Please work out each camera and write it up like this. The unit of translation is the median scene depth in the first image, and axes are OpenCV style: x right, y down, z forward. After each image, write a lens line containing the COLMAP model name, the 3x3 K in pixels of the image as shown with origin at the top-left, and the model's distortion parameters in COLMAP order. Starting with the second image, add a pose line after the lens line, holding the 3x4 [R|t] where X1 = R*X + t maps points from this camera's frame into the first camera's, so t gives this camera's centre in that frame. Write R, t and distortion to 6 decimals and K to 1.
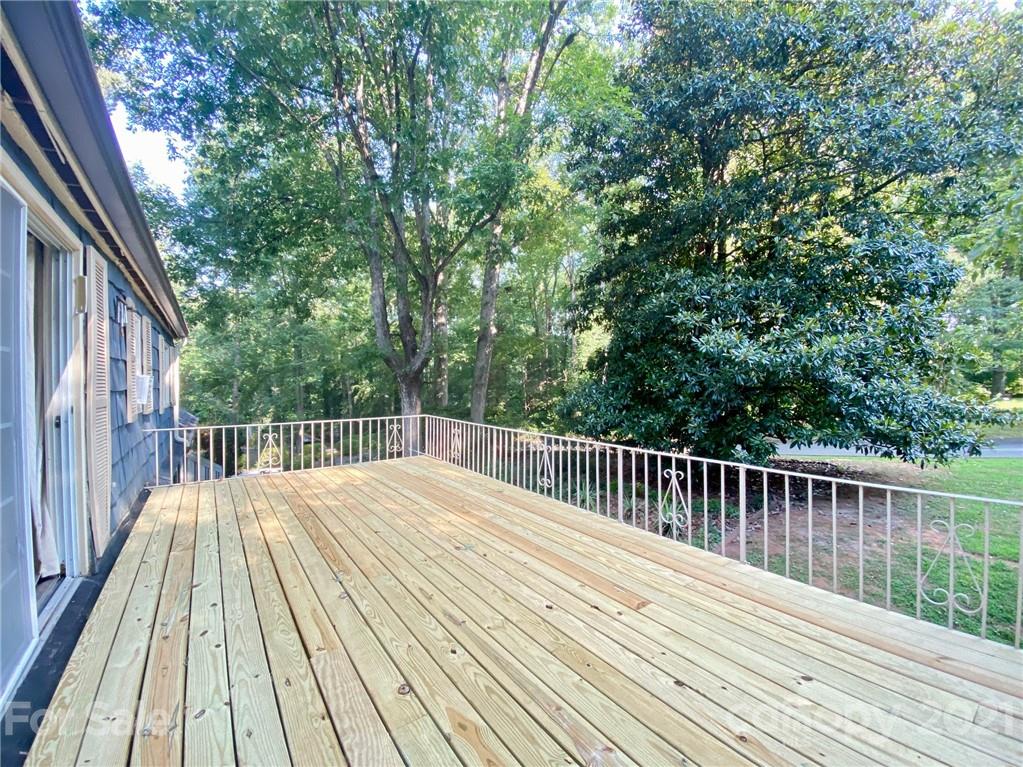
lens RADIAL K [[411.0, 0, 508.9], [0, 411.0, 384.0], [0, 0, 1]] dist [0.025529, -0.023709]
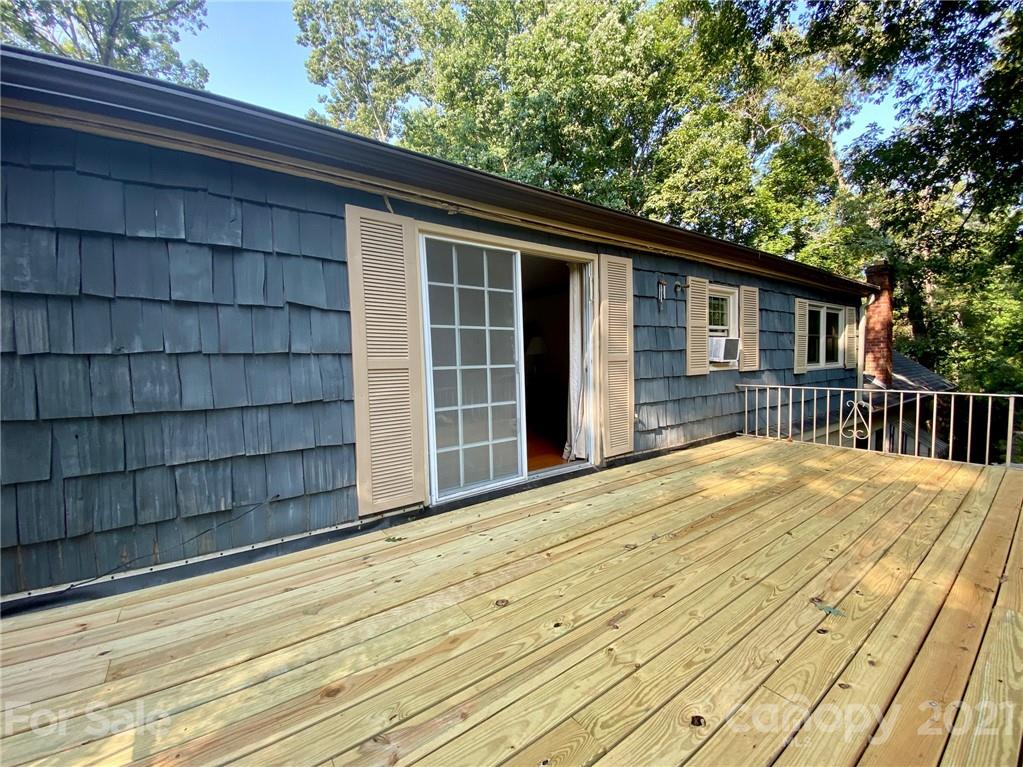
lens RADIAL K [[411.0, 0, 508.9], [0, 411.0, 384.0], [0, 0, 1]] dist [0.025529, -0.023709]
pose [[0.009249, 0.067188, -0.997697, 0.525926], [0.015757, 0.997606, 0.067328, 0.039065], [0.999833, -0.016344, 0.008168, 0.637614]]
